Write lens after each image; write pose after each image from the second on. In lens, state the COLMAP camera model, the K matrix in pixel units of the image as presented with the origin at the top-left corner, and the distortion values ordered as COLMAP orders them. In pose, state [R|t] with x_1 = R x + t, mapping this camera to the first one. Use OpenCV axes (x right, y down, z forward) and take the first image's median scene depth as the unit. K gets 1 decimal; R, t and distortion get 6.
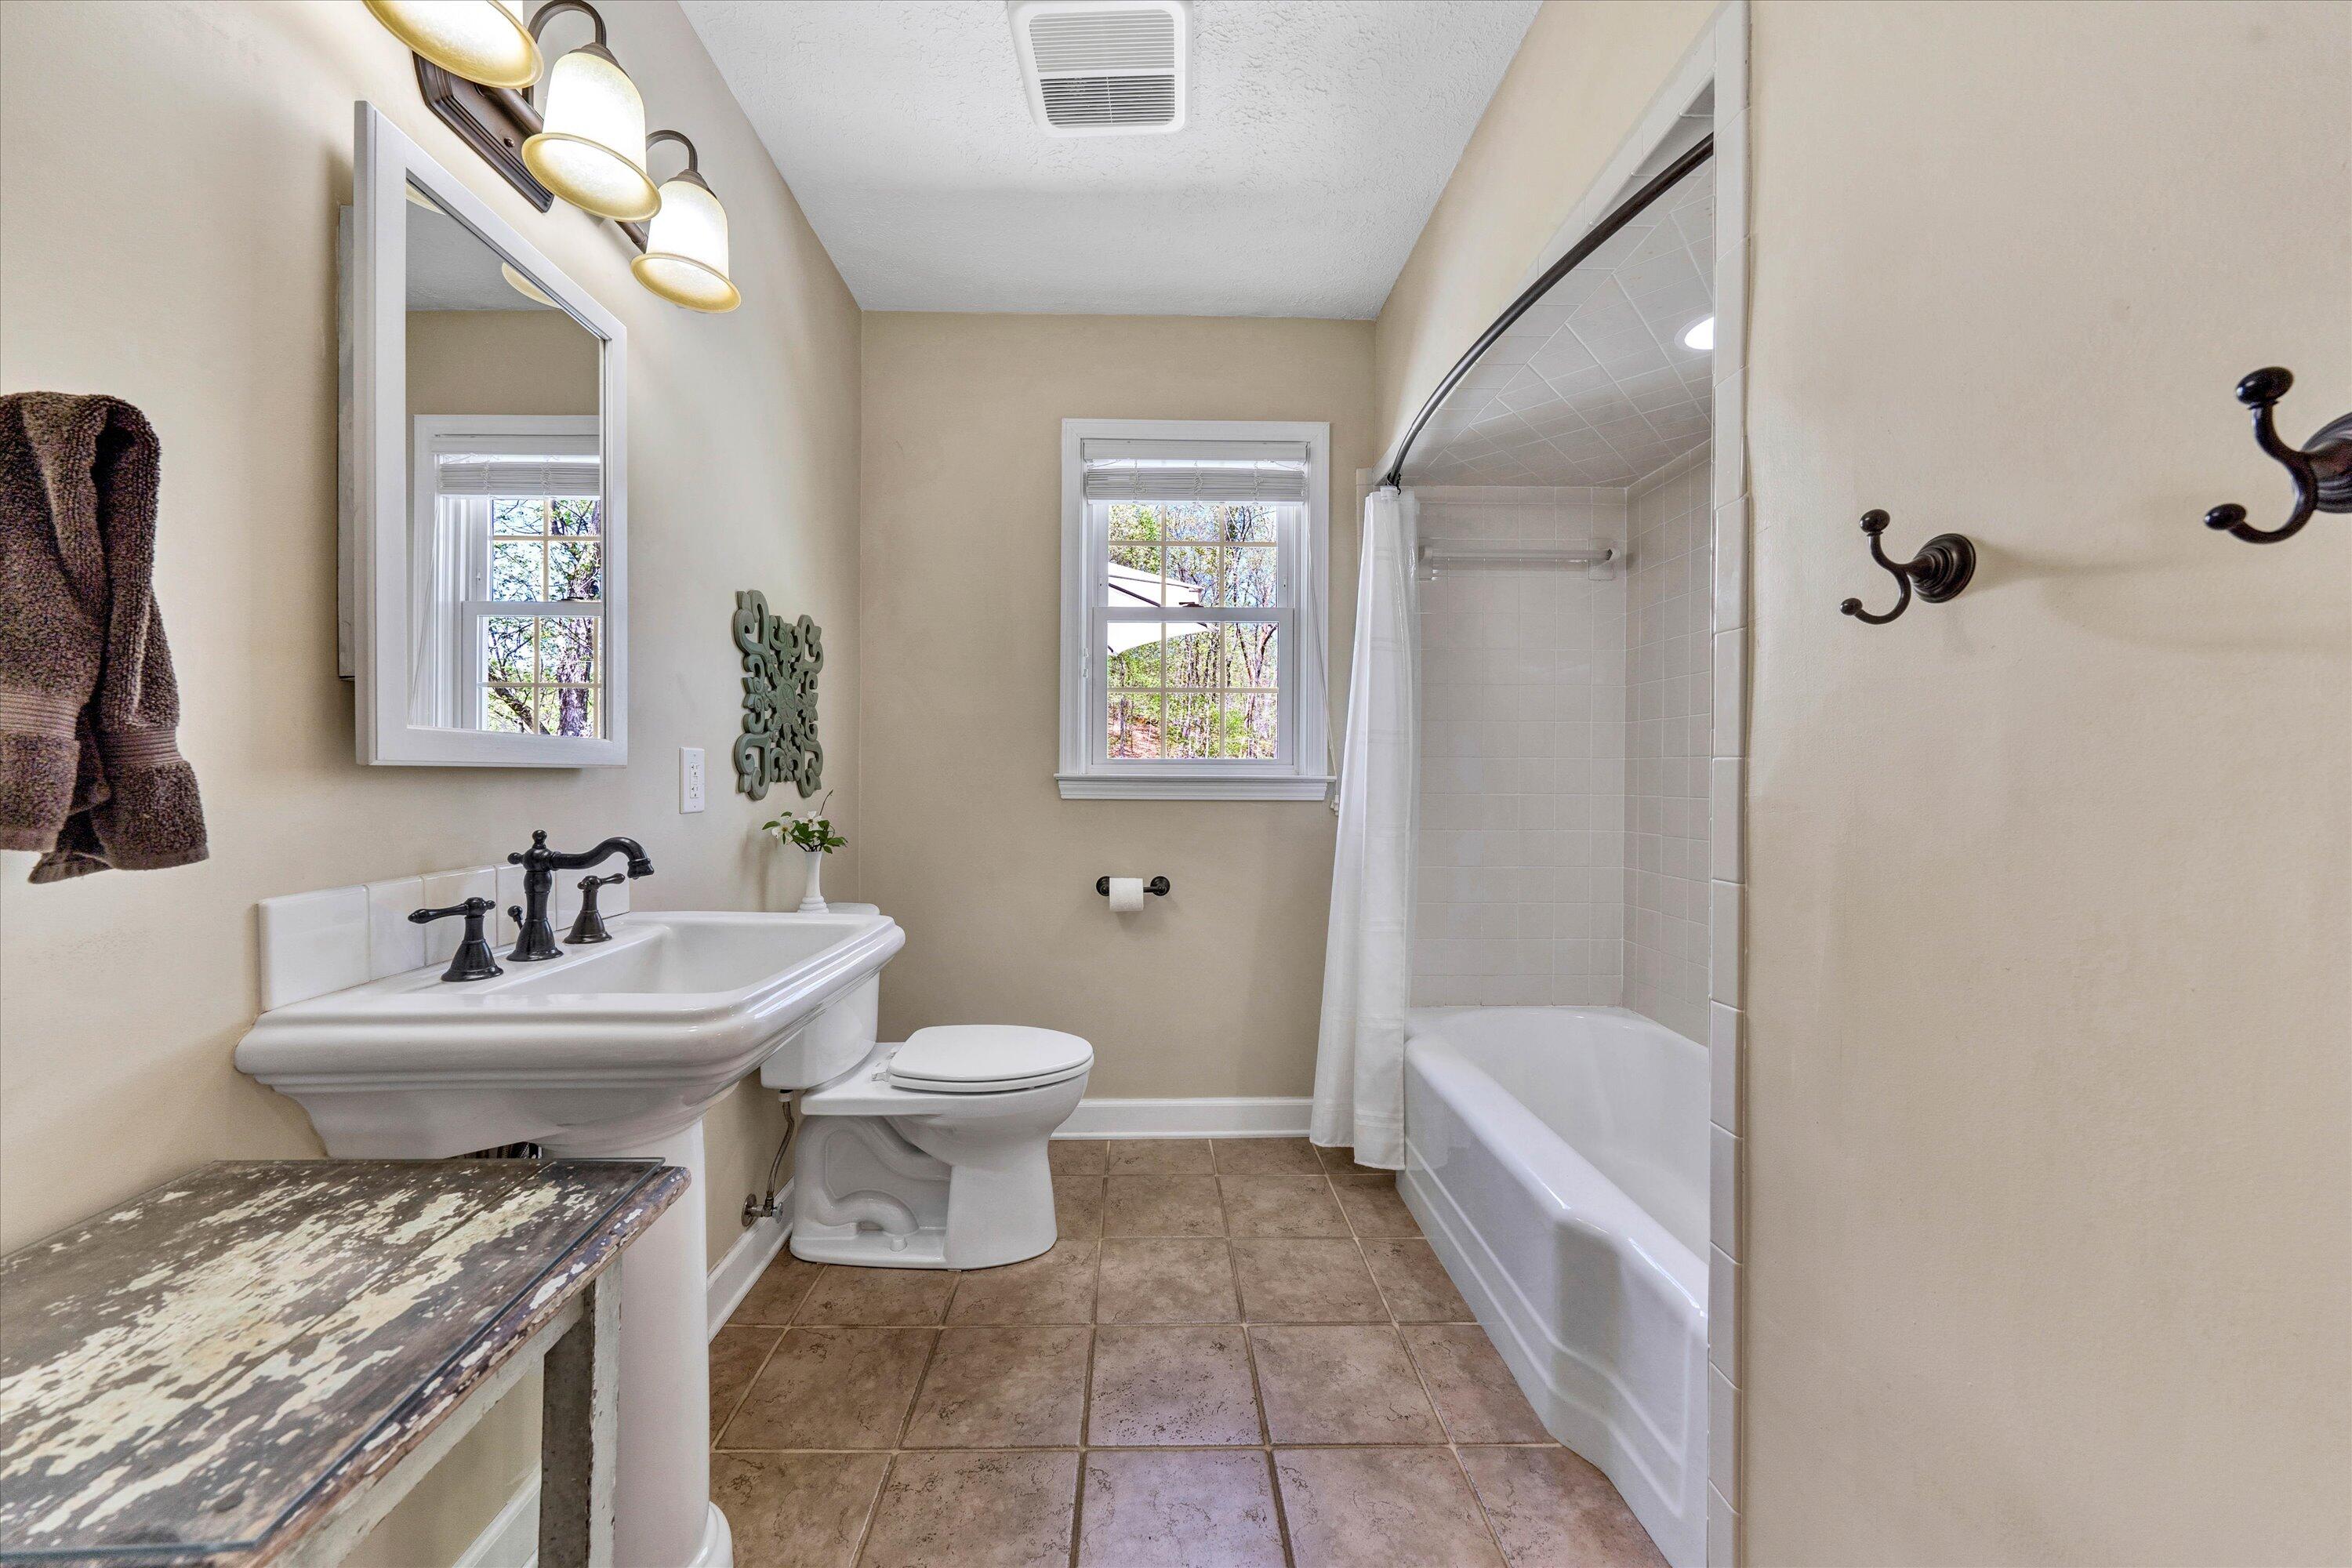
lens RADIAL K [[957.2, 0, 1176.0], [0, 957.2, 784.0], [0, 0, 1]] dist [0.000306, -0.000010]
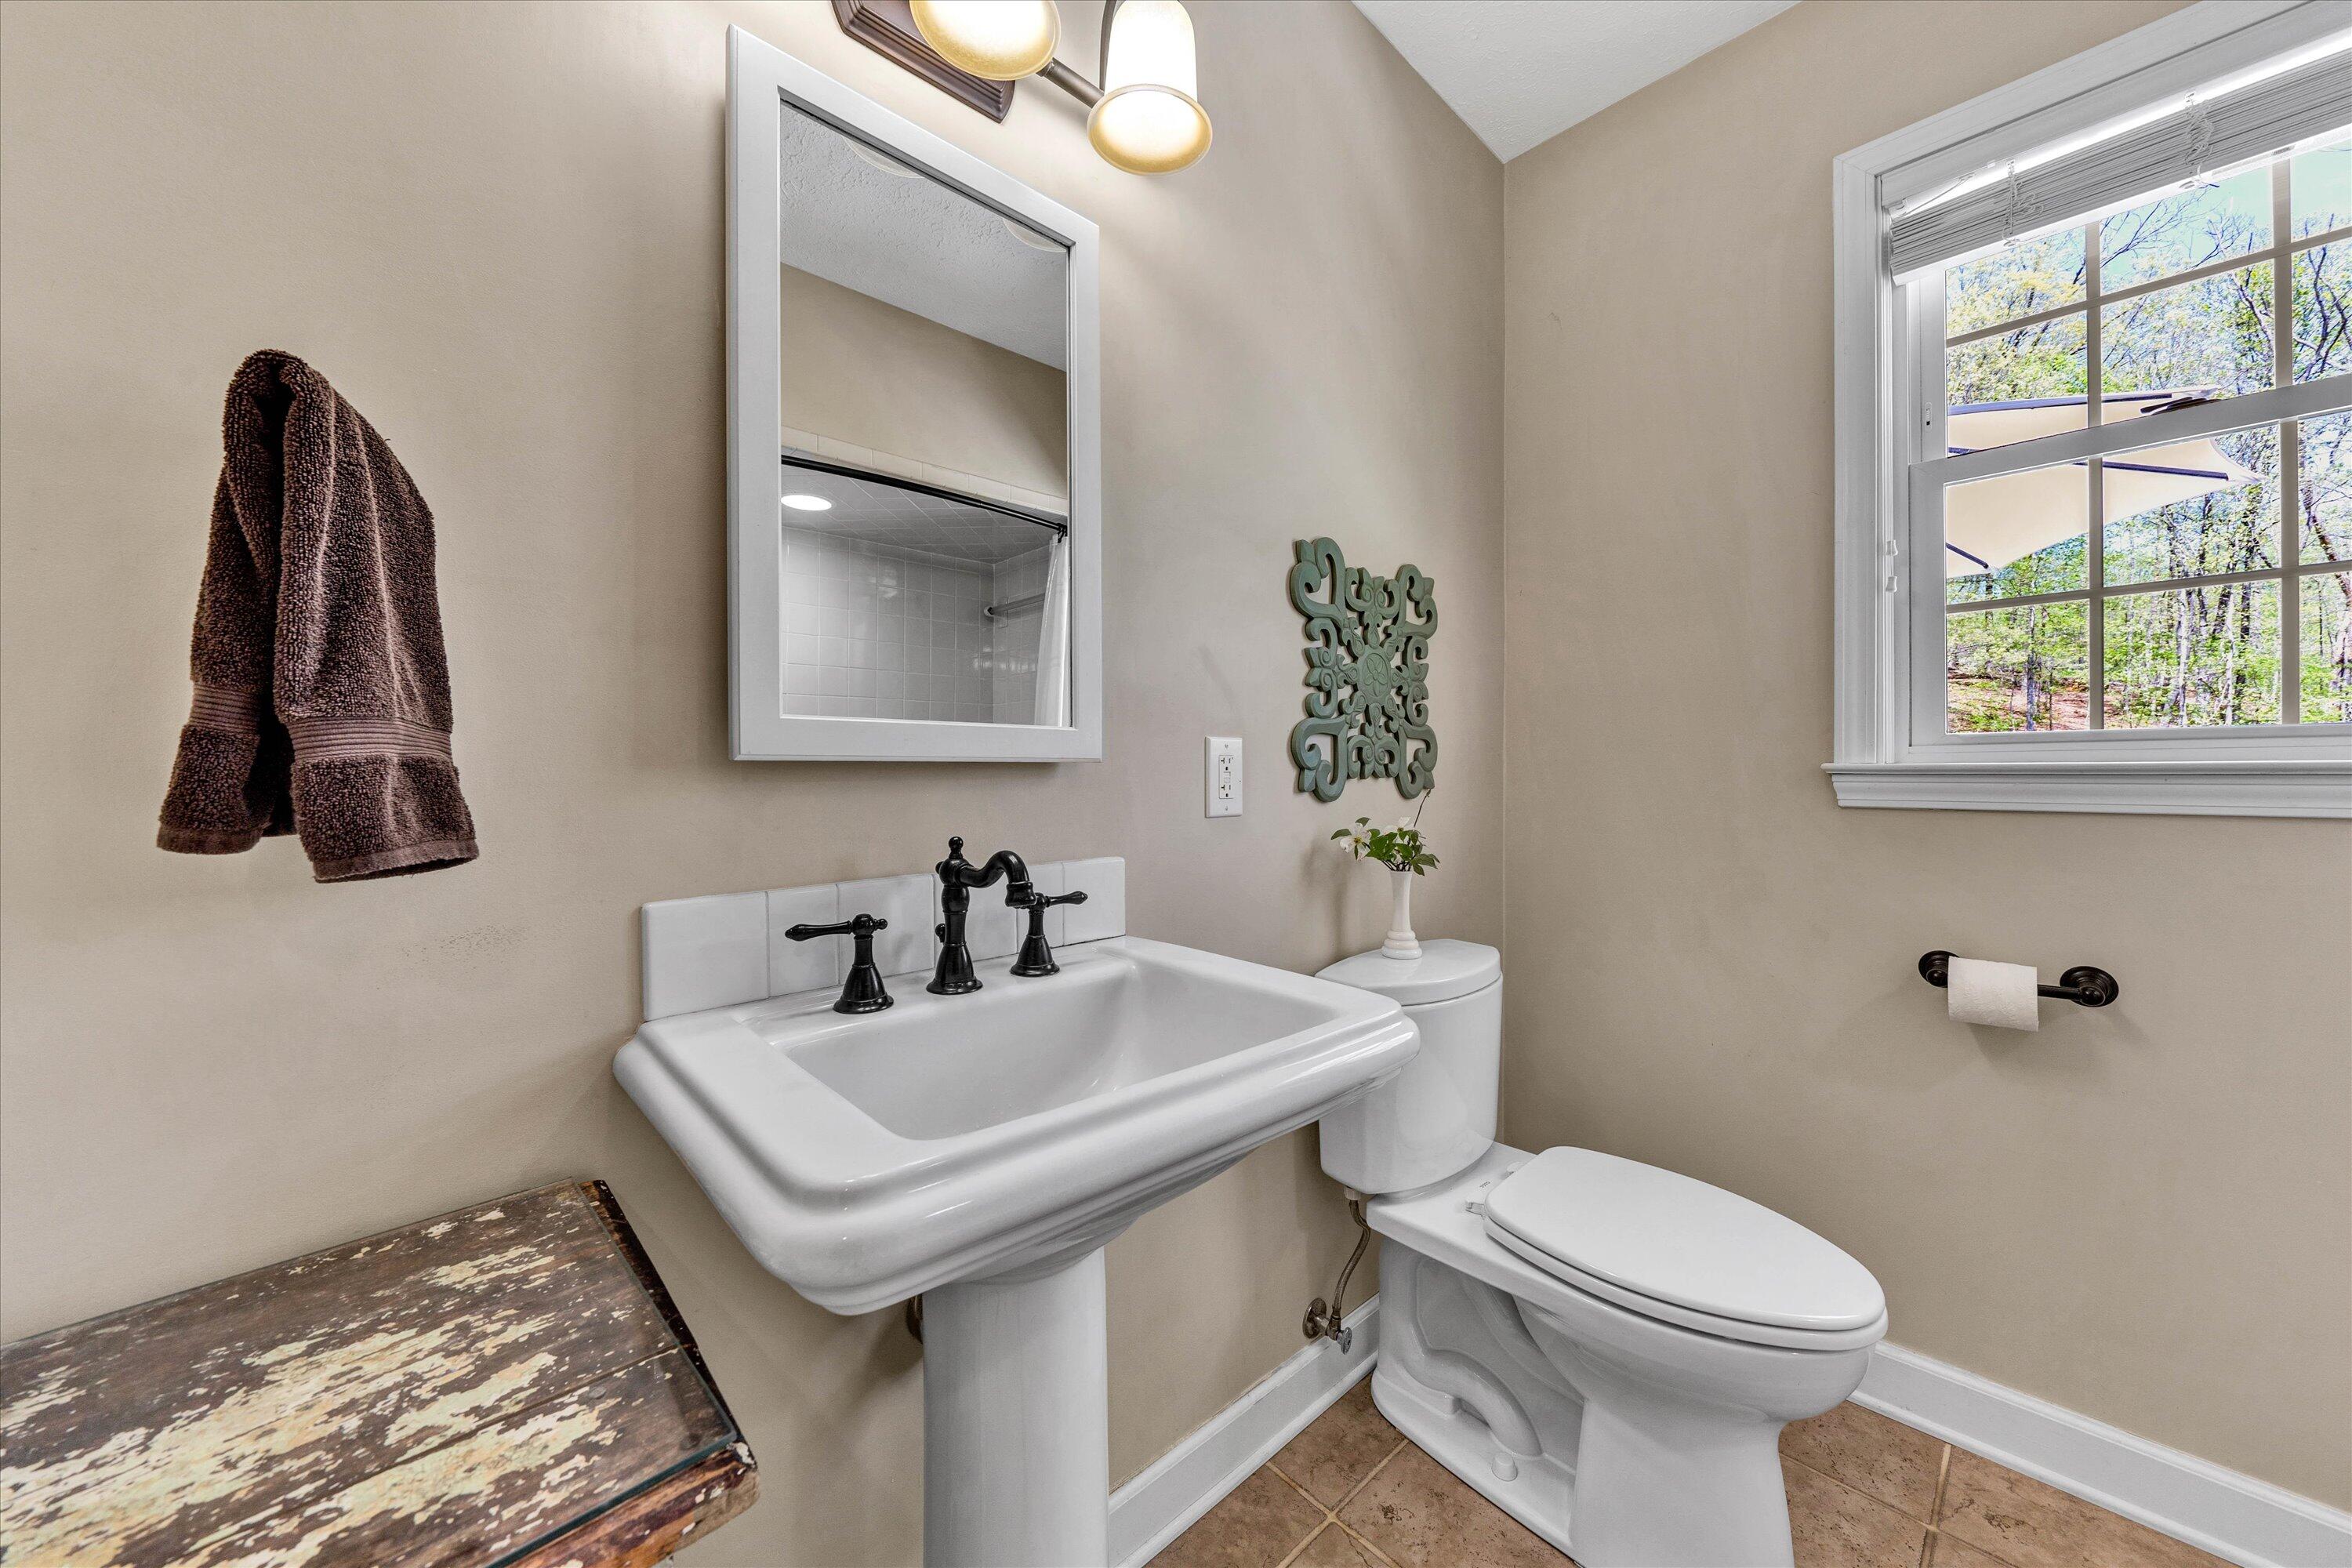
lens RADIAL K [[838.6, 0, 1168.0], [0, 838.6, 778.1], [0, 0, 1]] dist [-0.007460, 0.000184]
pose [[0.643503, -0.005040, -0.765427, 0.008089], [0.001166, 0.999984, -0.005603, 0.001054], [0.765443, 0.002713, 0.643498, 0.459647]]
